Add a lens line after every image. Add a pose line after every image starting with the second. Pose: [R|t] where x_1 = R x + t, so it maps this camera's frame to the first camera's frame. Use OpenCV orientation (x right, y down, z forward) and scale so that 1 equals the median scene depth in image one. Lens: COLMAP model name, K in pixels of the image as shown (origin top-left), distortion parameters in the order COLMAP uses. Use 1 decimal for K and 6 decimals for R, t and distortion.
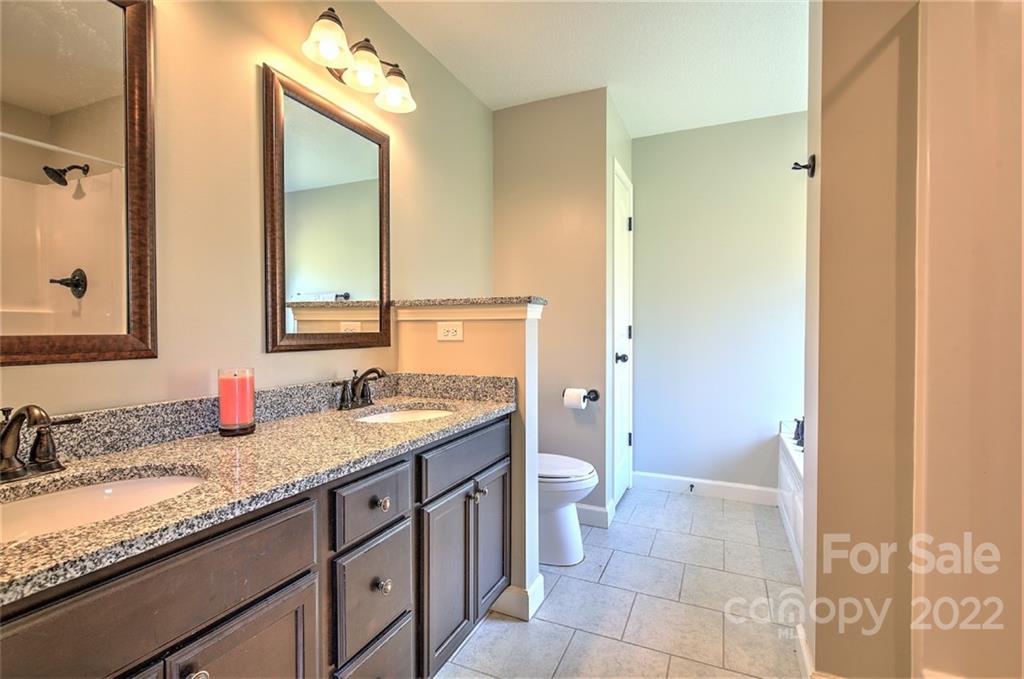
lens RADIAL K [[452.6, 0, 517.6], [0, 452.6, 336.4], [0, 0, 1]] dist [0.003417, -0.000059]
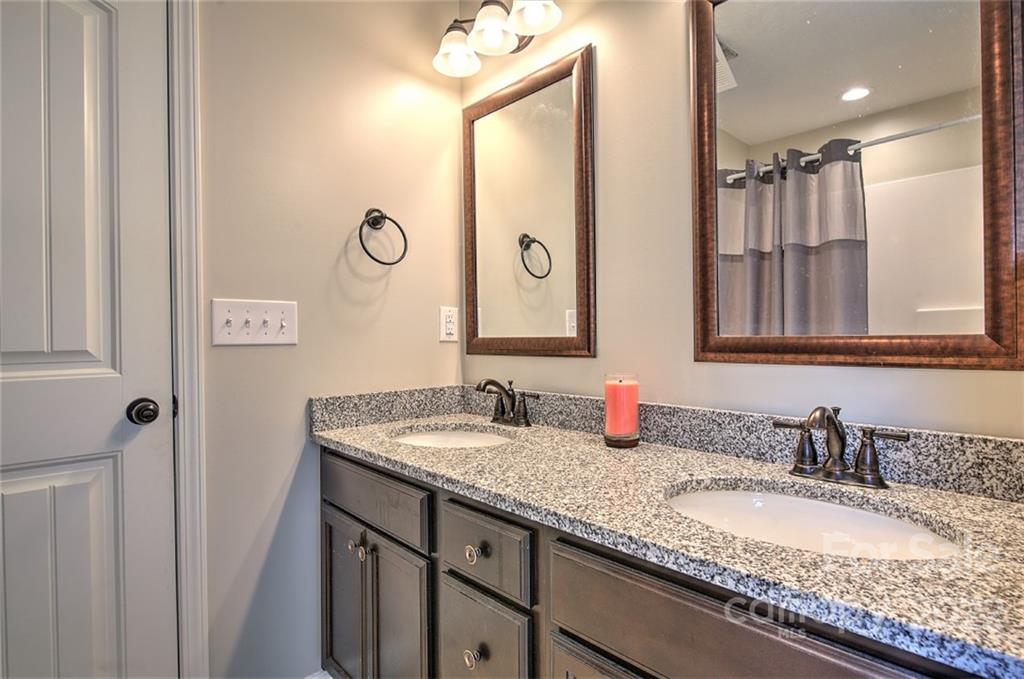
lens RADIAL K [[518.1, 0, 517.2], [0, 518.1, 338.2], [0, 0, 1]] dist [-0.009221, -0.002047]
pose [[-0.368102, 0.009988, -0.929732, 0.488071], [-0.003331, 0.999922, 0.012061, -0.015946], [0.929780, 0.007537, -0.368040, 1.339215]]
